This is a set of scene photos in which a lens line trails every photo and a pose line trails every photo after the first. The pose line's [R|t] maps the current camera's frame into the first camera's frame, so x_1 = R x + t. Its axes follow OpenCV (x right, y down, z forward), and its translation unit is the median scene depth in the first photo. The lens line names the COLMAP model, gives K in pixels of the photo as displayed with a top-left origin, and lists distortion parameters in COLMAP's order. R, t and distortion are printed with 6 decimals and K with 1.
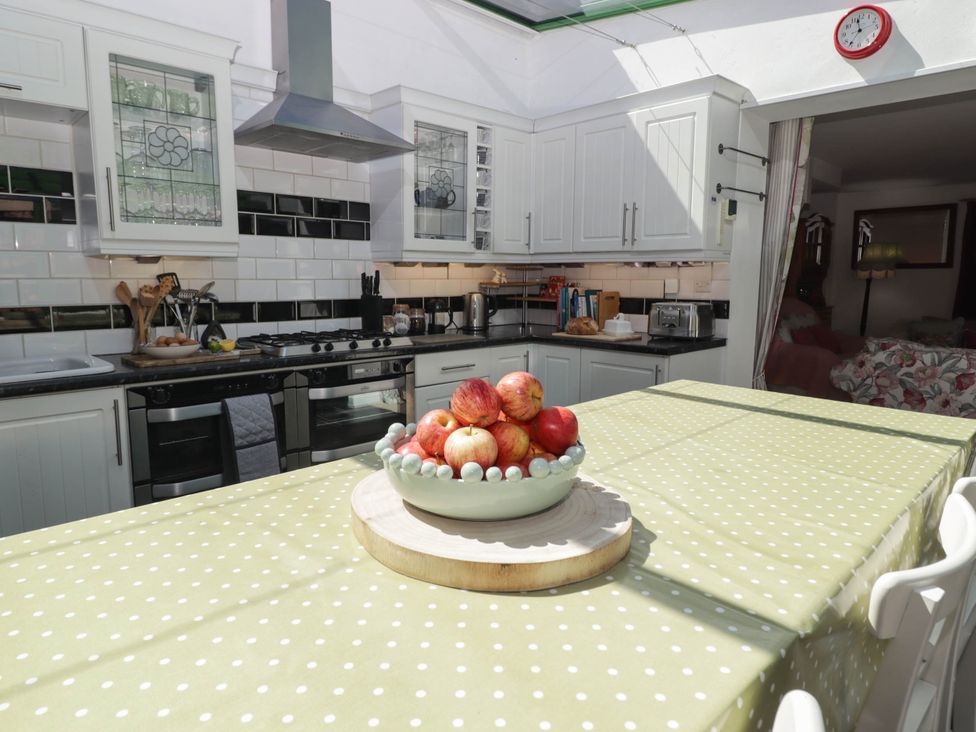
lens RADIAL K [[607.4, 0, 480.4], [0, 607.4, 352.5], [0, 0, 1]] dist [0.000631, -0.001251]
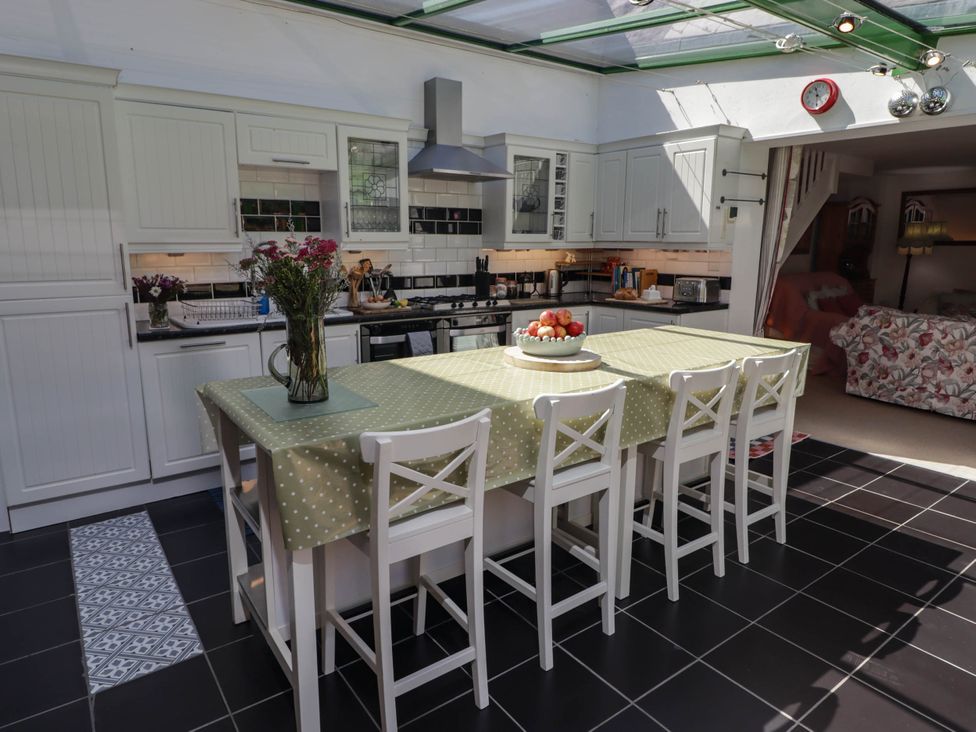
lens RADIAL K [[607.4, 0, 480.4], [0, 607.4, 352.5], [0, 0, 1]] dist [0.000631, -0.001251]
pose [[0.991452, 0.023366, -0.128360, 0.012341], [-0.016428, 0.998360, 0.054841, 0.022523], [0.129431, -0.052264, 0.990210, -0.494183]]
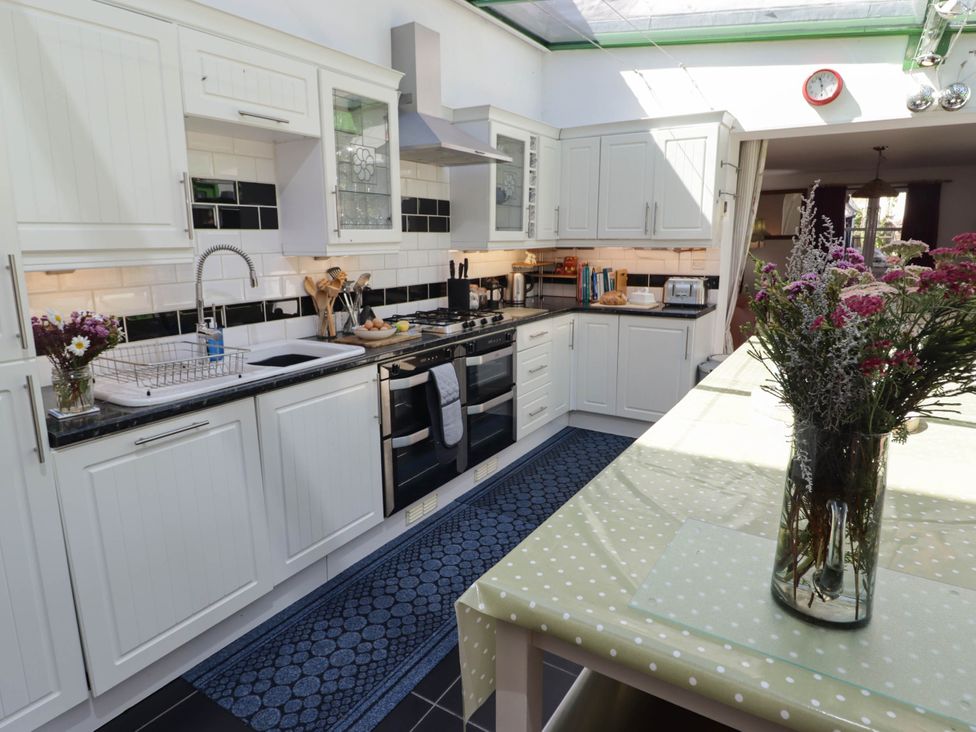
lens RADIAL K [[585.6, 0, 484.7], [0, 585.6, 353.5], [0, 0, 1]] dist [-0.000593, -0.002215]
pose [[0.970787, -0.055462, 0.233443, -0.407470], [0.039695, 0.996635, 0.071710, -0.026971], [-0.236635, -0.060348, 0.969723, -0.150527]]
